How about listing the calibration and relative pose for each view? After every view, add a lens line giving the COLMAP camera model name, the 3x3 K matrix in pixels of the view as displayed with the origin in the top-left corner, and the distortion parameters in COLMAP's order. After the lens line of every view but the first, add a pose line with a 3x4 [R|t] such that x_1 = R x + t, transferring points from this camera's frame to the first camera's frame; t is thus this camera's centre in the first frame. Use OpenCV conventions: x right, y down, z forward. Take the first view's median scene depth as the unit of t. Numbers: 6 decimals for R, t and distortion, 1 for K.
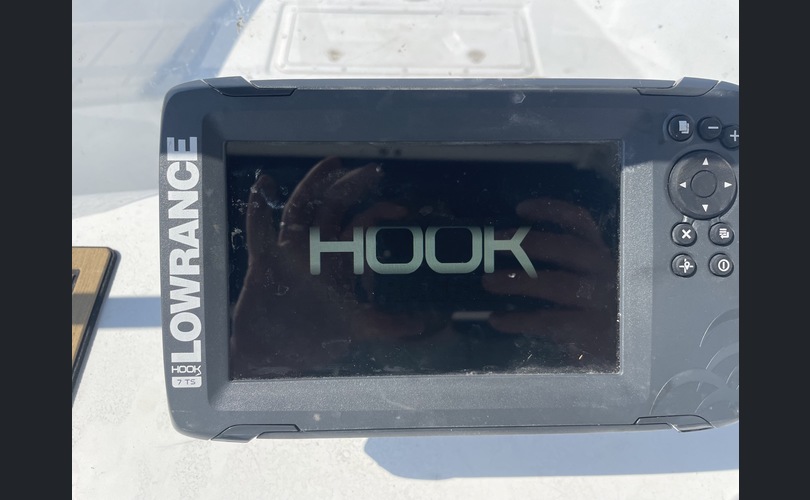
lens RADIAL K [[505.4, 0, 417.7], [0, 505.4, 244.6], [0, 0, 1]] dist [0.000405, -0.005417]
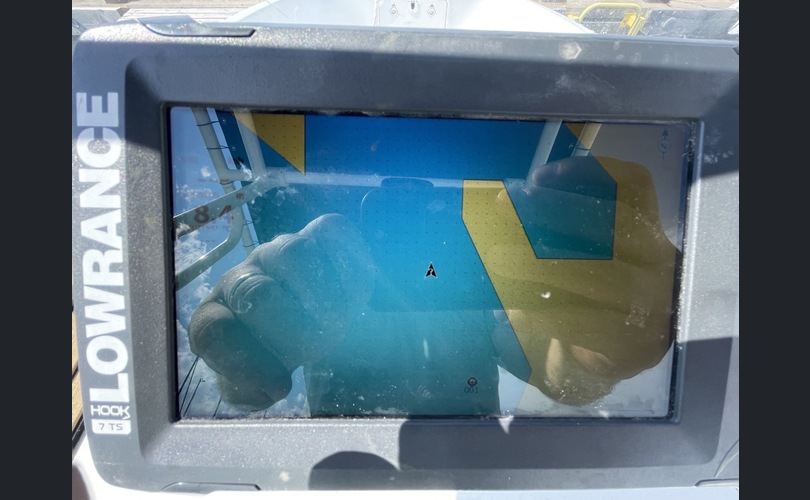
lens RADIAL K [[331.4, 0, 405.0], [0, 331.4, 250.0], [0, 0, 1]] dist [-0.000162, -0.000014]
pose [[0.999125, 0.029420, -0.029722, -0.014295], [-0.028294, 0.998892, 0.037600, -0.021264], [0.030795, -0.036727, 0.998851, 0.532811]]
